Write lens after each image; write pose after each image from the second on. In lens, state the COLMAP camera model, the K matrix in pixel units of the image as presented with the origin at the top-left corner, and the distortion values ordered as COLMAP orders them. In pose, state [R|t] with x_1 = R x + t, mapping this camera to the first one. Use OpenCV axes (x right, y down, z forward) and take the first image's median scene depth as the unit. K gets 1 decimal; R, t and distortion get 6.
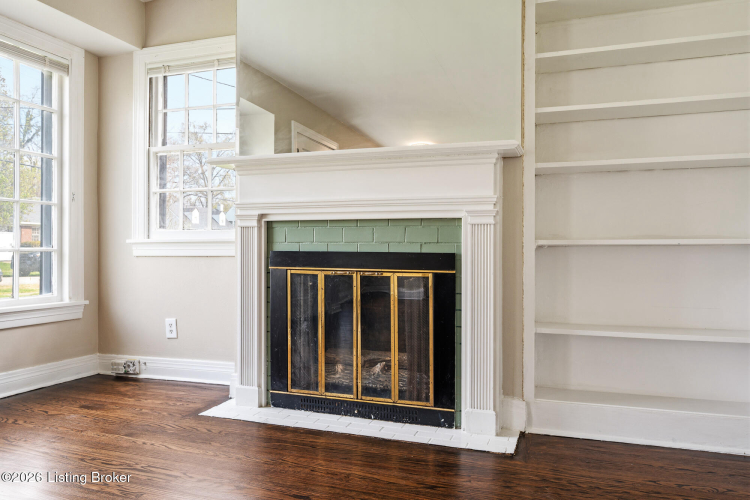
lens RADIAL K [[550.1, 0, 375.0], [0, 550.1, 250.0], [0, 0, 1]] dist [-0.001418, -0.000566]
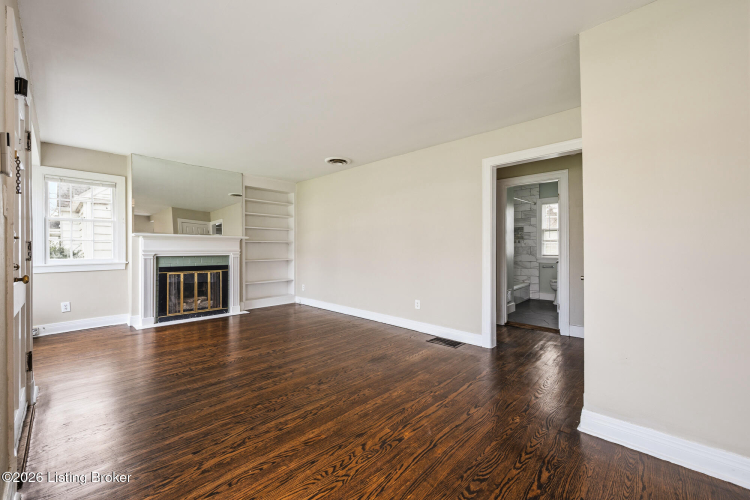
lens RADIAL K [[300.4, 0, 375.0], [0, 300.4, 250.0], [0, 0, 1]] dist [-0.000352, -0.000141]
pose [[0.409353, -0.003047, 0.912371, -1.170516], [0.005173, 0.999986, 0.001018, -0.083975], [-0.912361, 0.004303, 0.409363, -0.652242]]
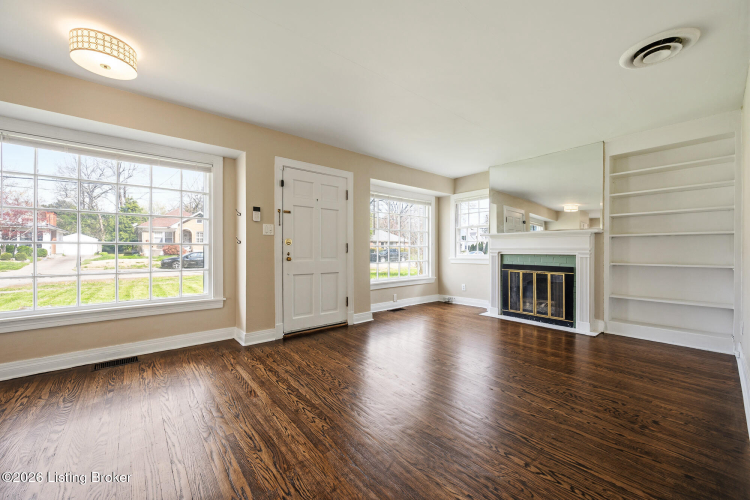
lens RADIAL K [[291.4, 0, 372.7], [0, 291.4, 251.2], [0, 0, 1]] dist [0.000803, 0.000036]
pose [[0.857049, 0.000712, -0.515234, 0.027615], [-0.000611, 1.000000, 0.000365, -0.071268], [0.515234, 0.000002, 0.857050, -0.779842]]
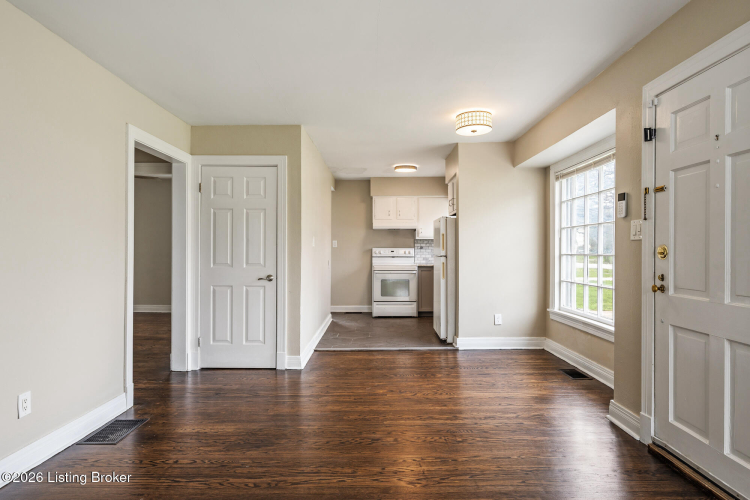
lens RADIAL K [[429.6, 0, 375.0], [0, 429.6, 250.0], [0, 0, 1]] dist [0.000275, -0.001611]
pose [[-0.945074, -0.001882, -0.326851, -0.101152], [-0.003001, 0.999991, 0.002919, -0.116537], [0.326843, 0.003739, -0.945071, 0.778631]]
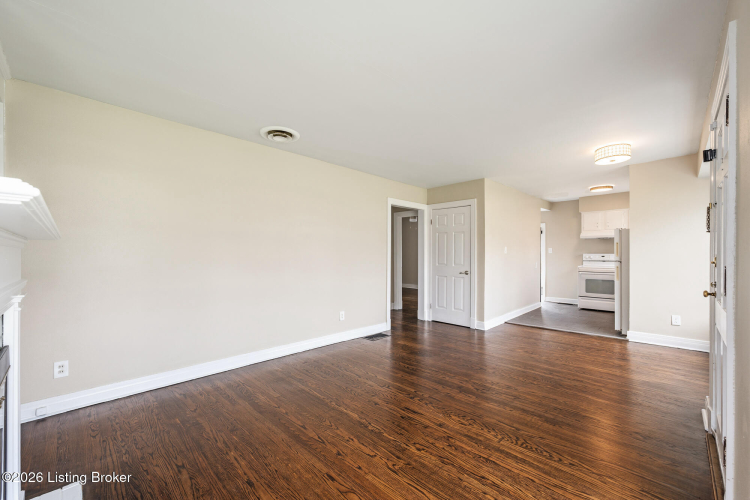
lens RADIAL K [[305.2, 0, 375.9], [0, 305.2, 255.3], [0, 0, 1]] dist [0.000110, -0.000005]
pose [[-0.903350, -0.001722, 0.428901, -0.552226], [0.002245, 0.999959, 0.008744, -0.133318], [-0.428898, 0.008862, -0.903309, 1.095840]]
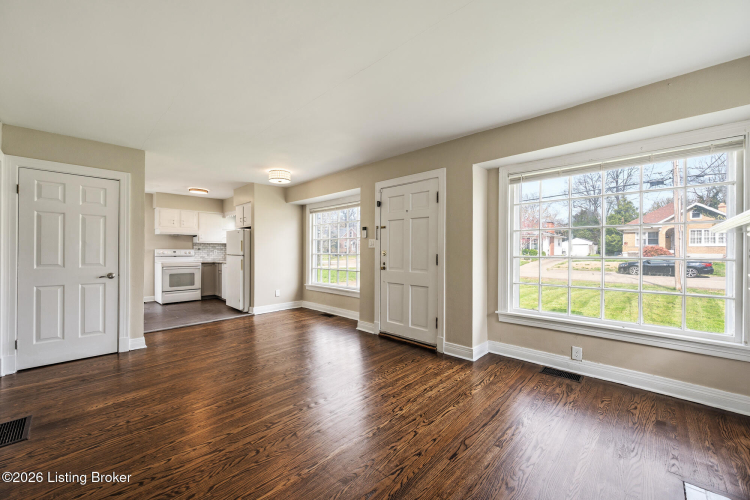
lens RADIAL K [[291.4, 0, 372.7], [0, 291.4, 251.2], [0, 0, 1]] dist [0.000803, 0.000036]
pose [[-0.419110, -0.001246, -0.907935, 0.410434], [-0.008081, 0.999965, 0.002358, -0.124817], [0.907899, 0.008325, -0.419105, 0.698097]]
